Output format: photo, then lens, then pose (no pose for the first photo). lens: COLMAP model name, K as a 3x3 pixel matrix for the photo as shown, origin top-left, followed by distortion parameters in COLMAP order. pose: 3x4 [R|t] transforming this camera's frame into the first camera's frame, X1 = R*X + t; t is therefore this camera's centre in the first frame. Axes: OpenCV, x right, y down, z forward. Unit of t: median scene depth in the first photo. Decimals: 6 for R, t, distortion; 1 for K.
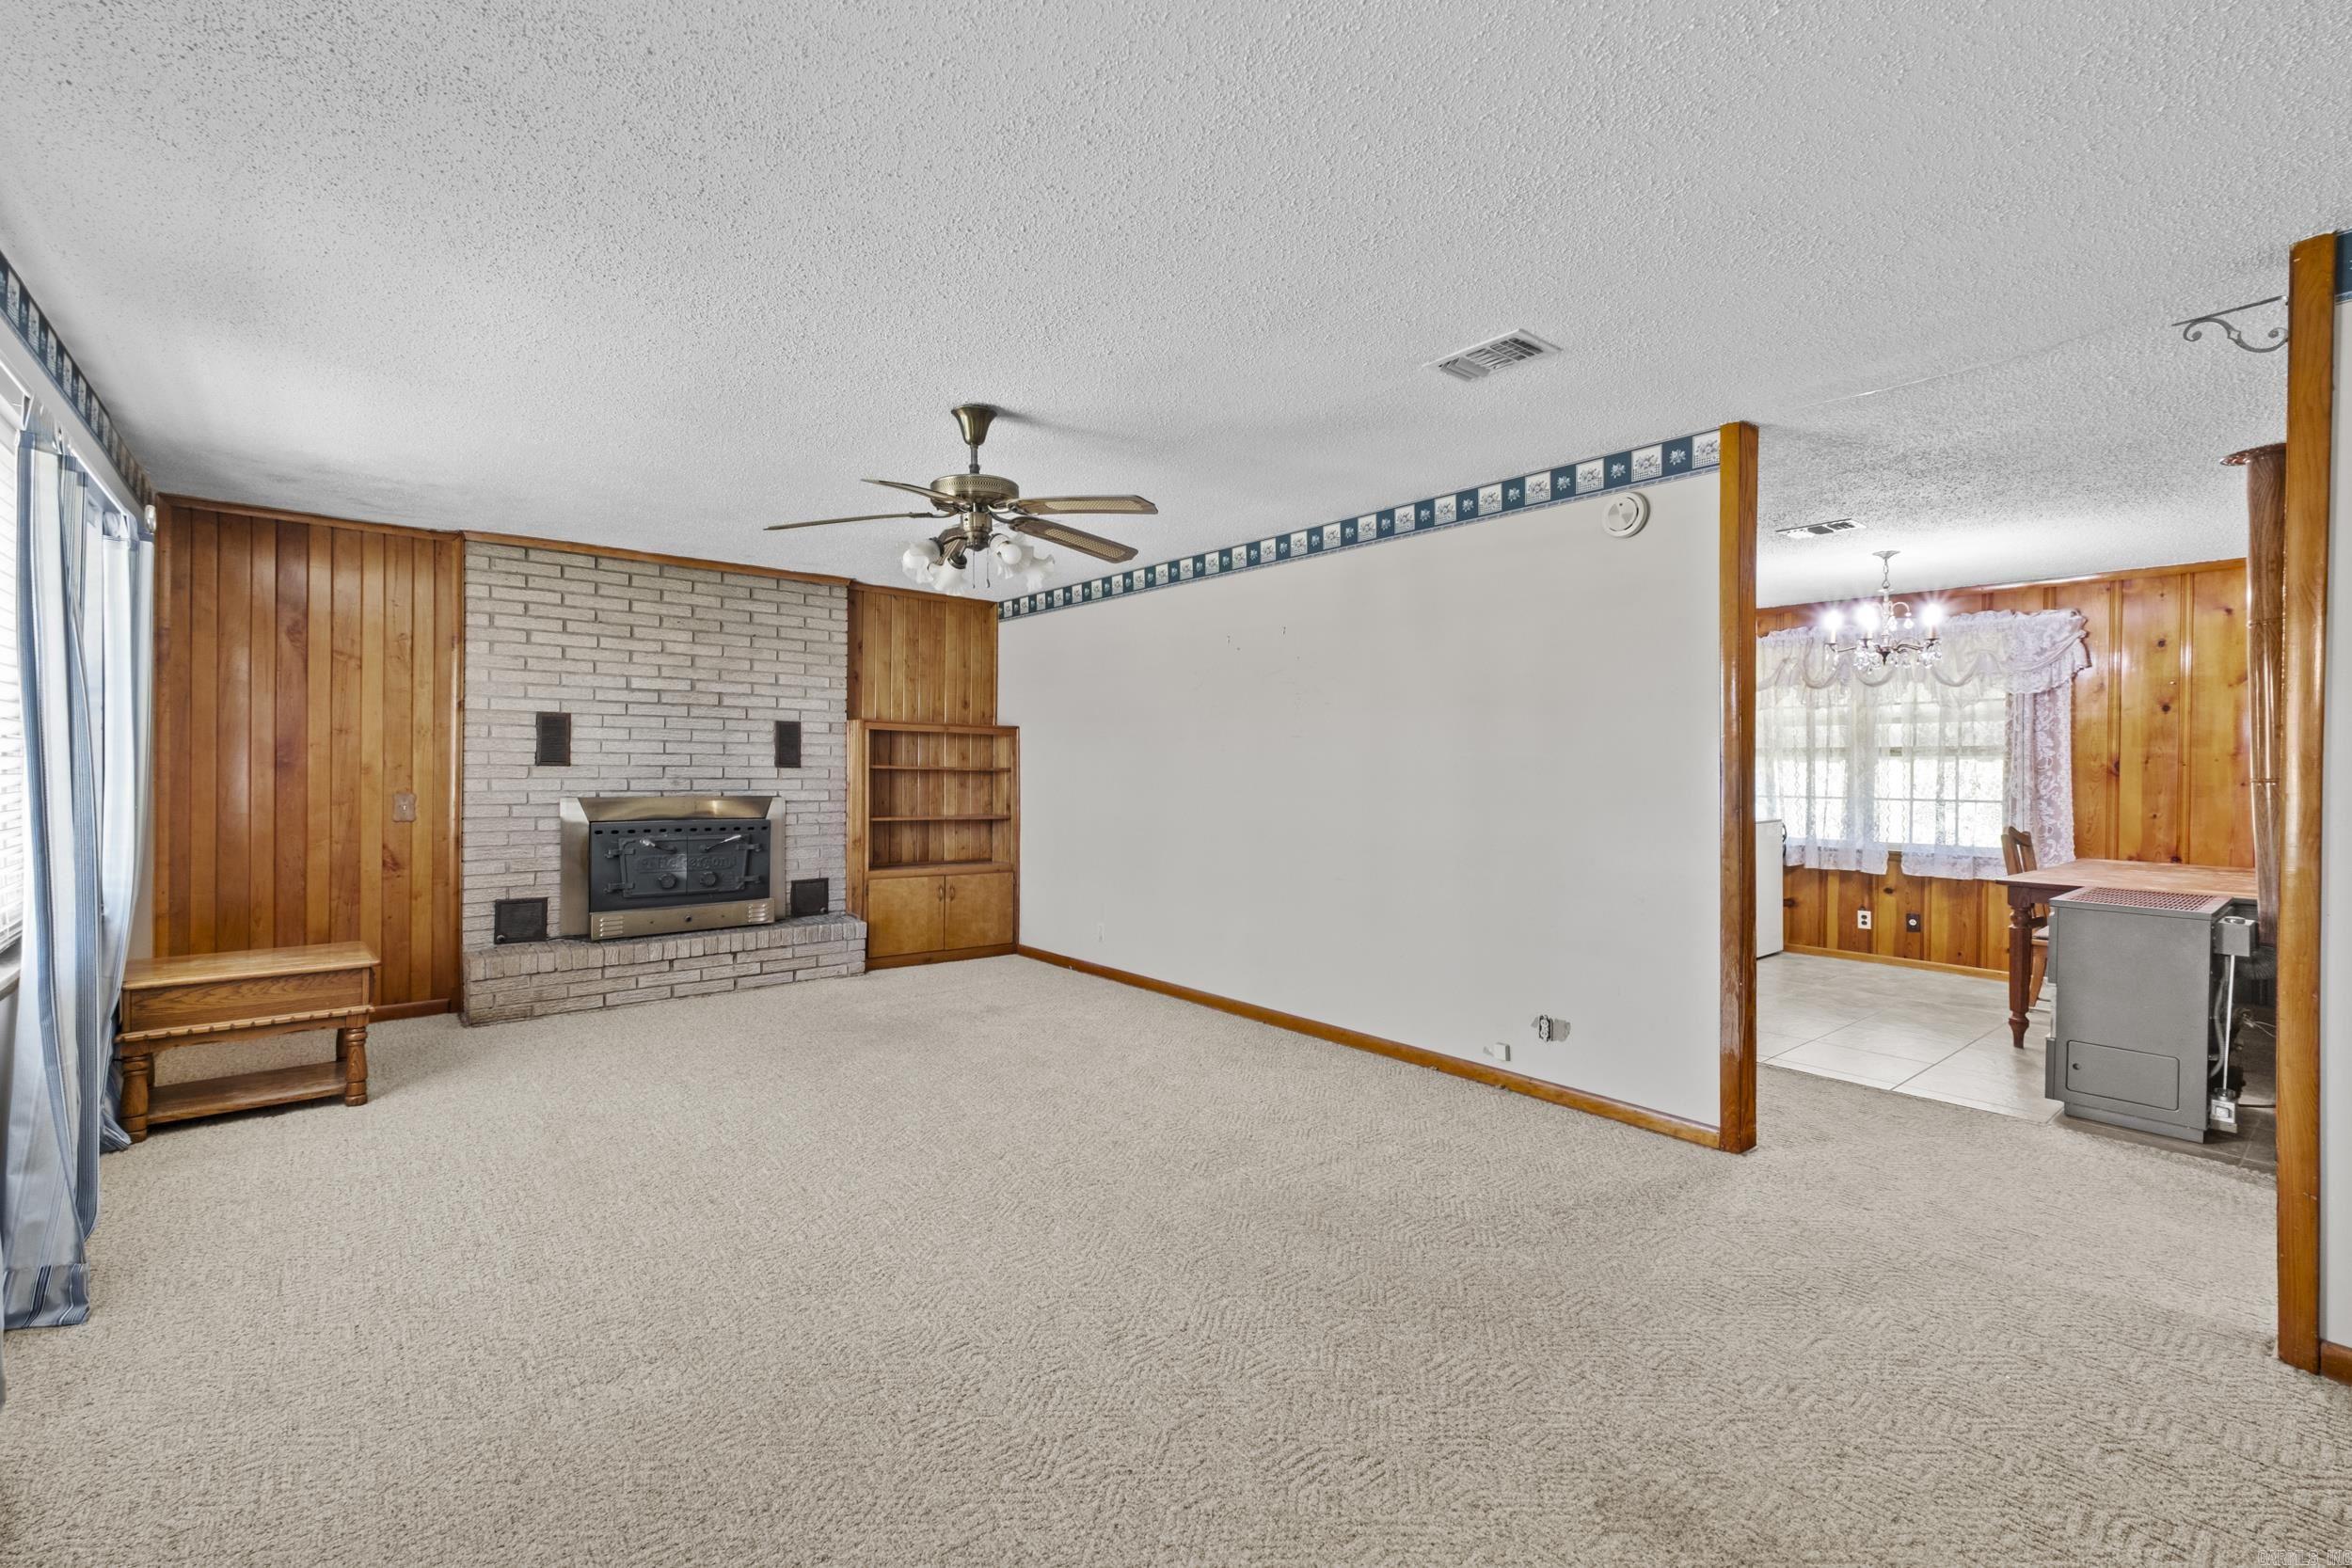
lens RADIAL K [[997.2, 0, 1184.6], [0, 997.2, 773.5], [0, 0, 1]] dist [0.000002, -0.000058]
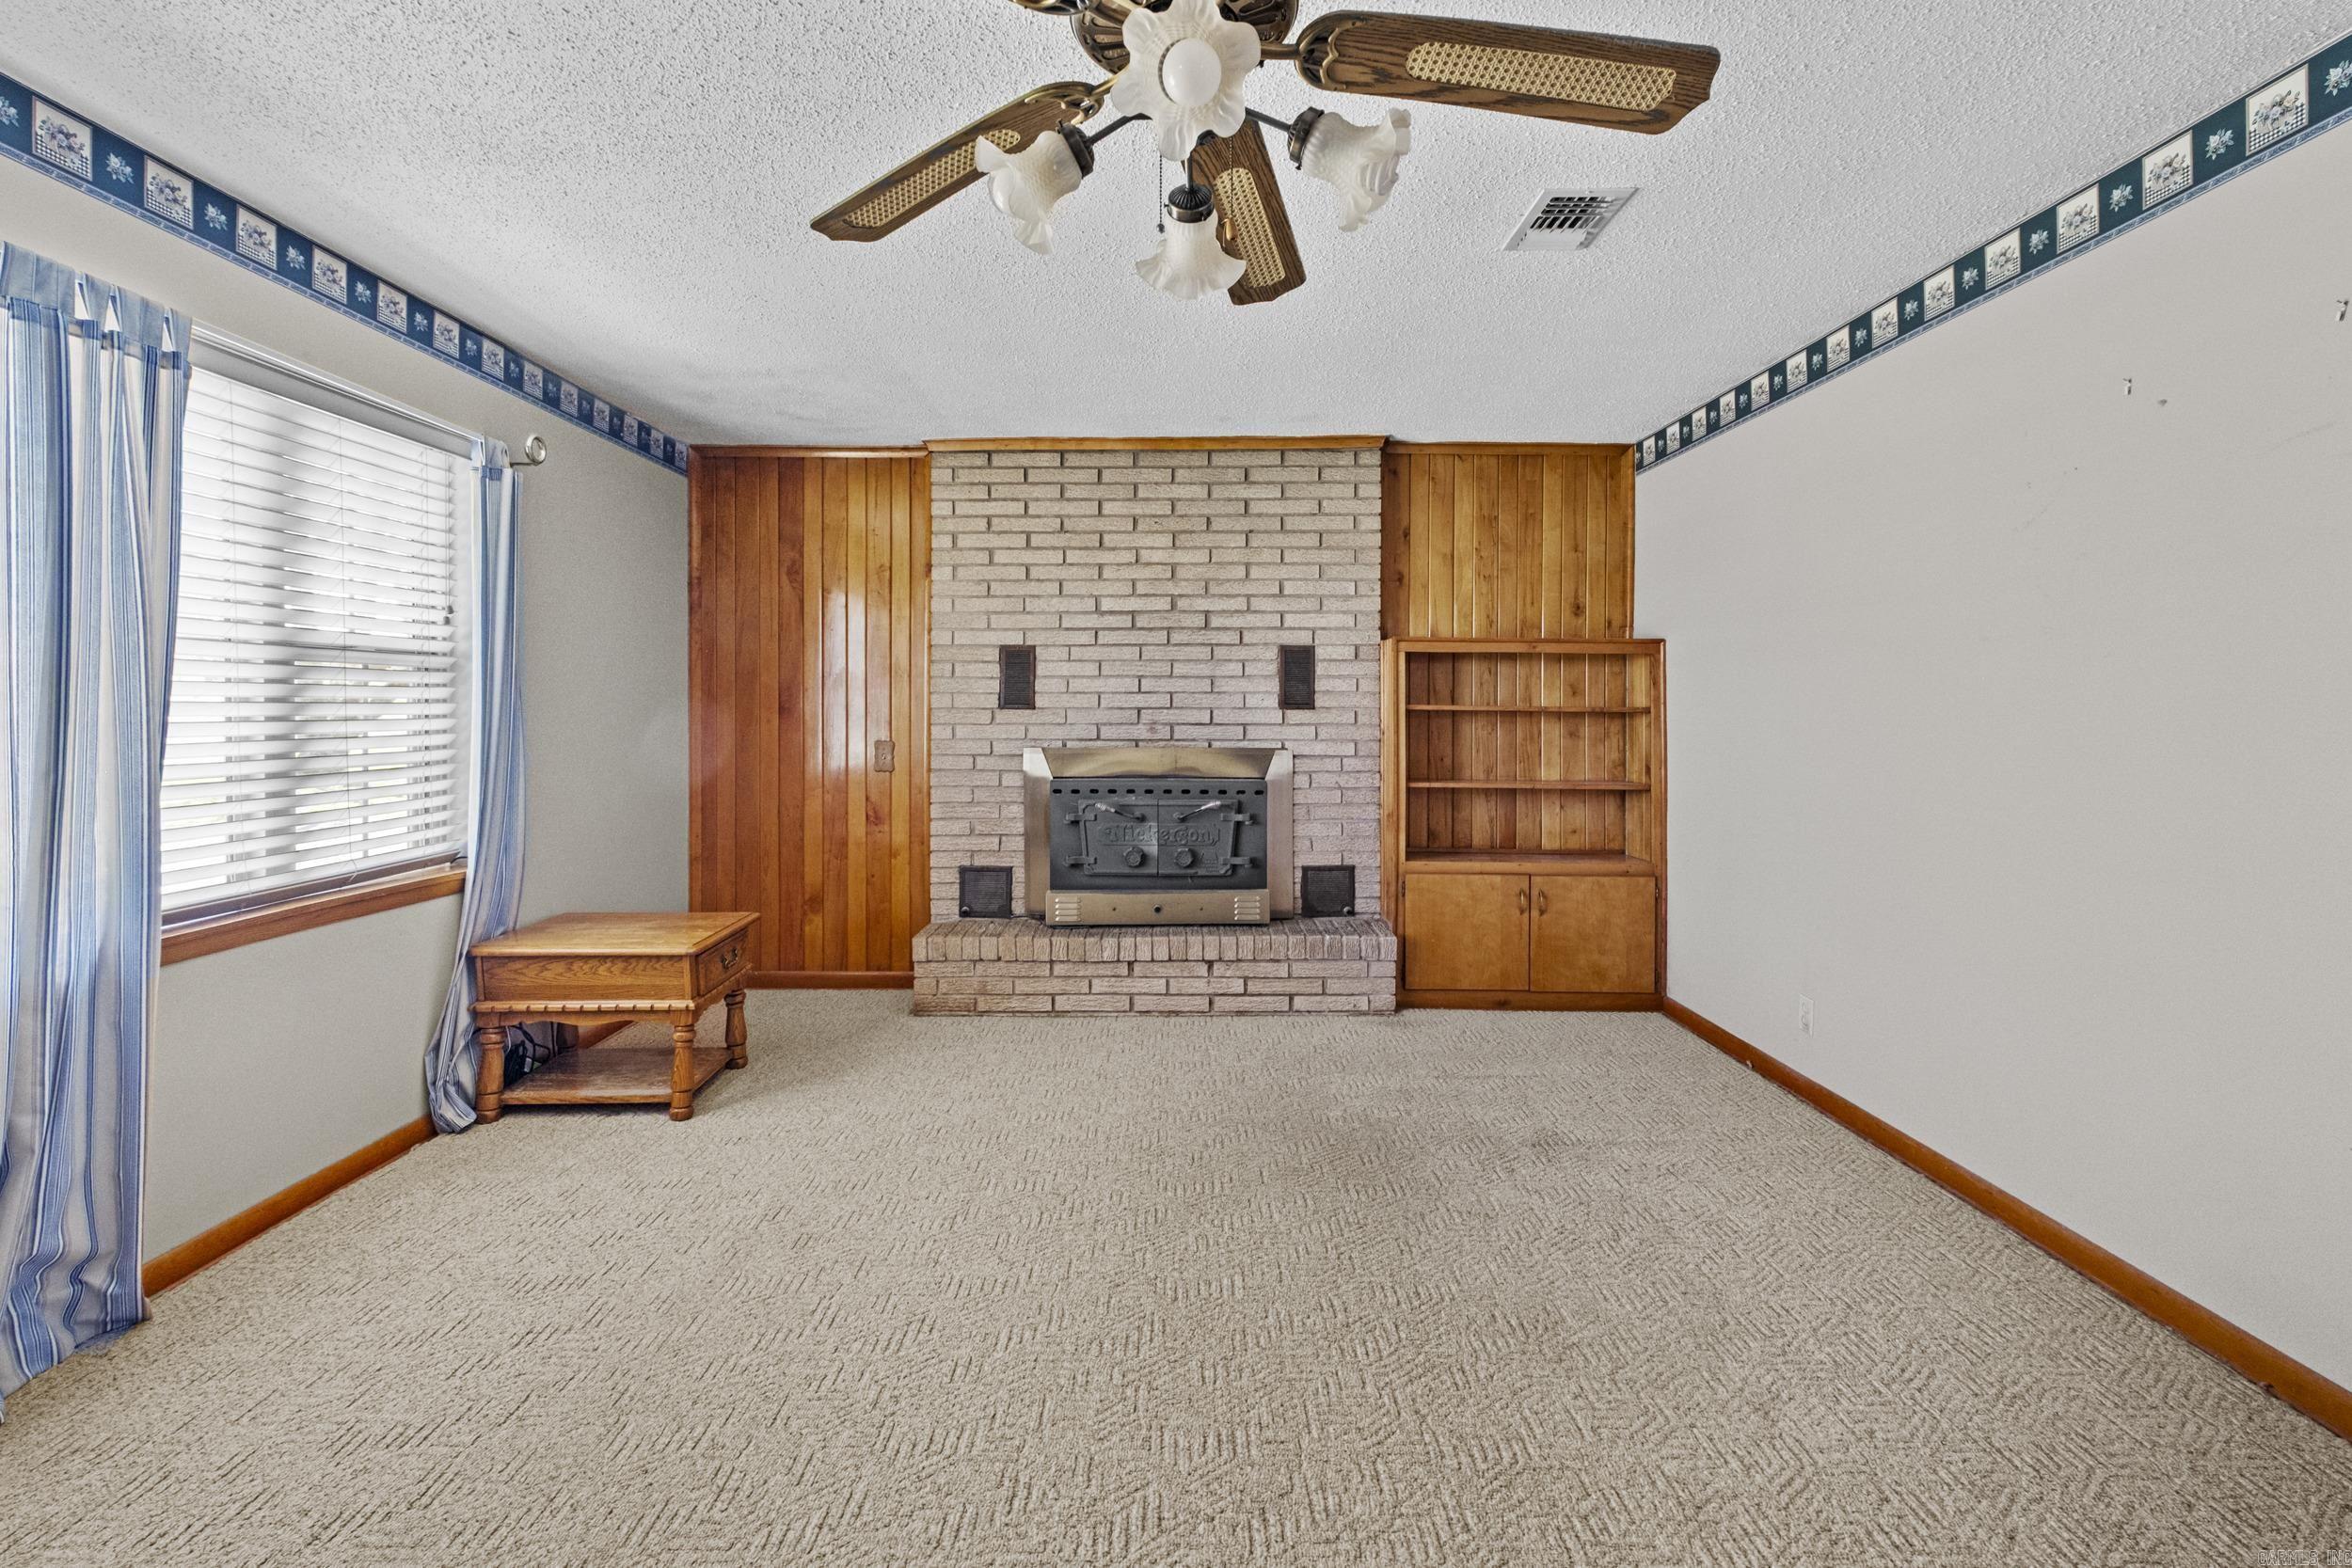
lens RADIAL K [[1044.4, 0, 1160.1], [0, 1044.4, 716.0], [0, 0, 1]] dist [0.013780, -0.000389]
pose [[0.750544, -0.003317, -0.660812, 0.030726], [0.003666, 0.999993, -0.000856, -0.000778], [0.660811, -0.001780, 0.750551, 0.381752]]
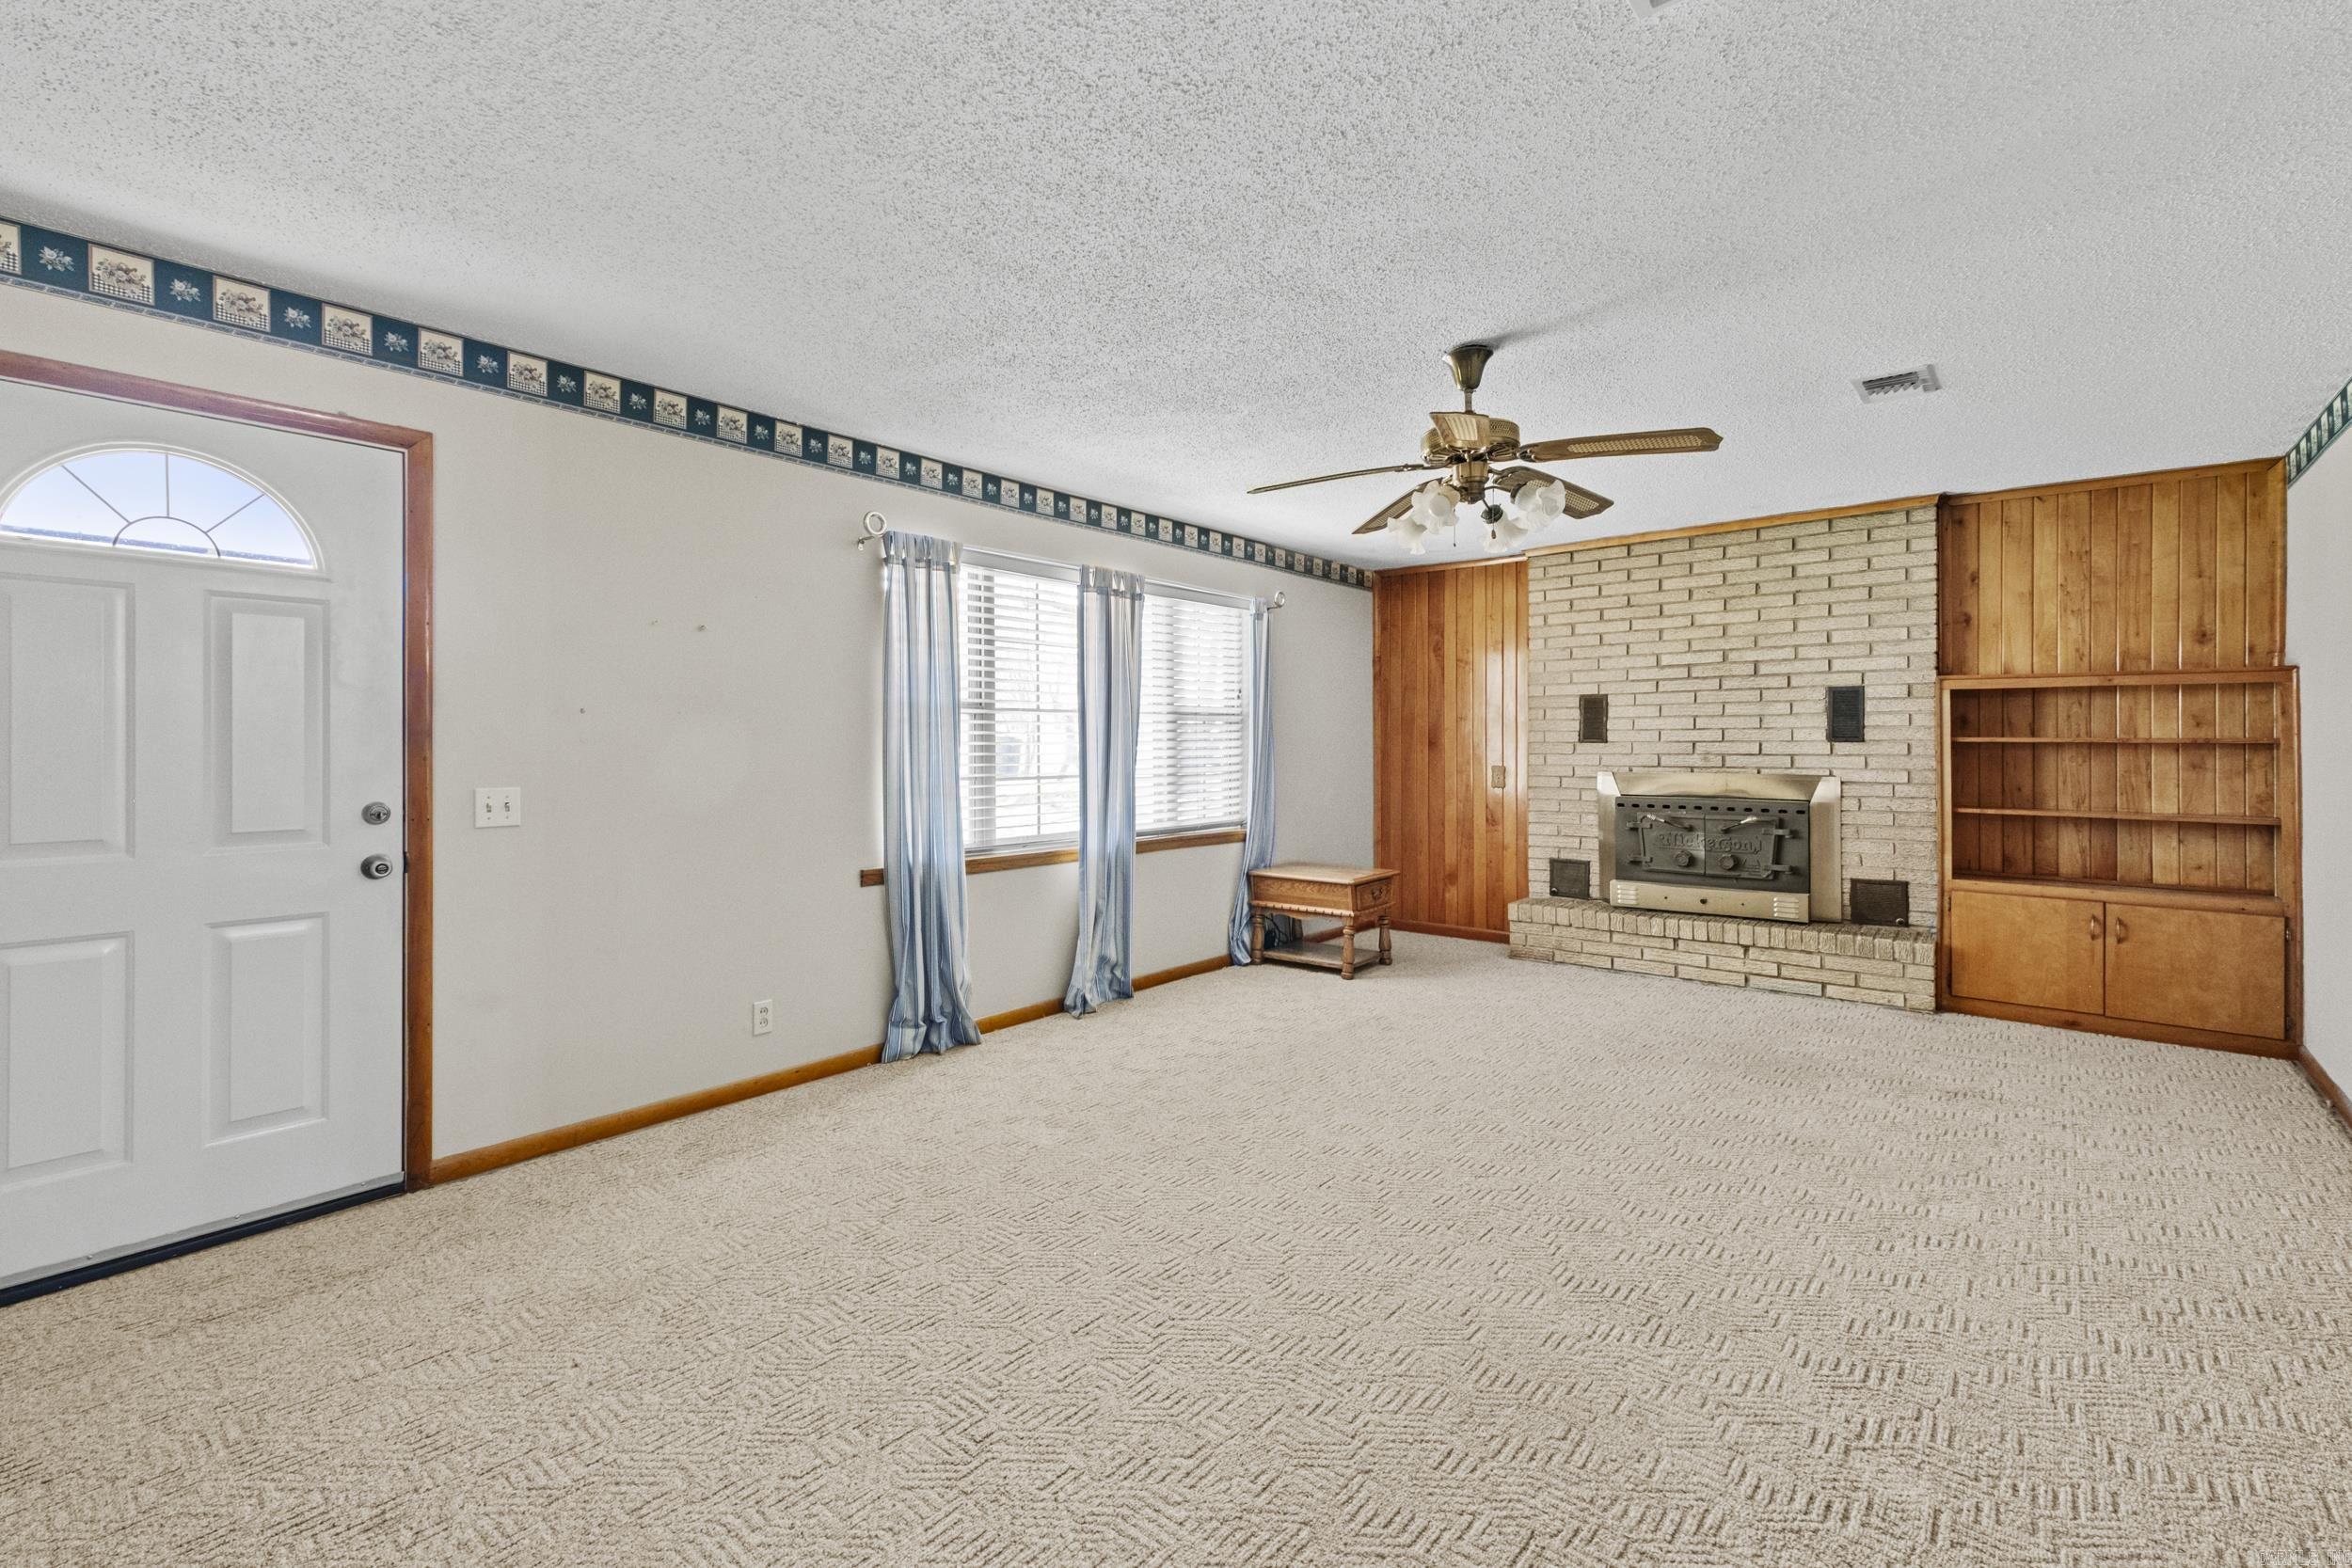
lens RADIAL K [[1030.7, 0, 1169.4], [0, 1030.7, 743.0], [0, 0, 1]] dist [0.000490, -0.000254]
pose [[0.157958, -0.010198, -0.987393, 0.381662], [0.001066, 0.999948, -0.010157, 0.003361], [0.987445, 0.000552, 0.157961, 0.319790]]
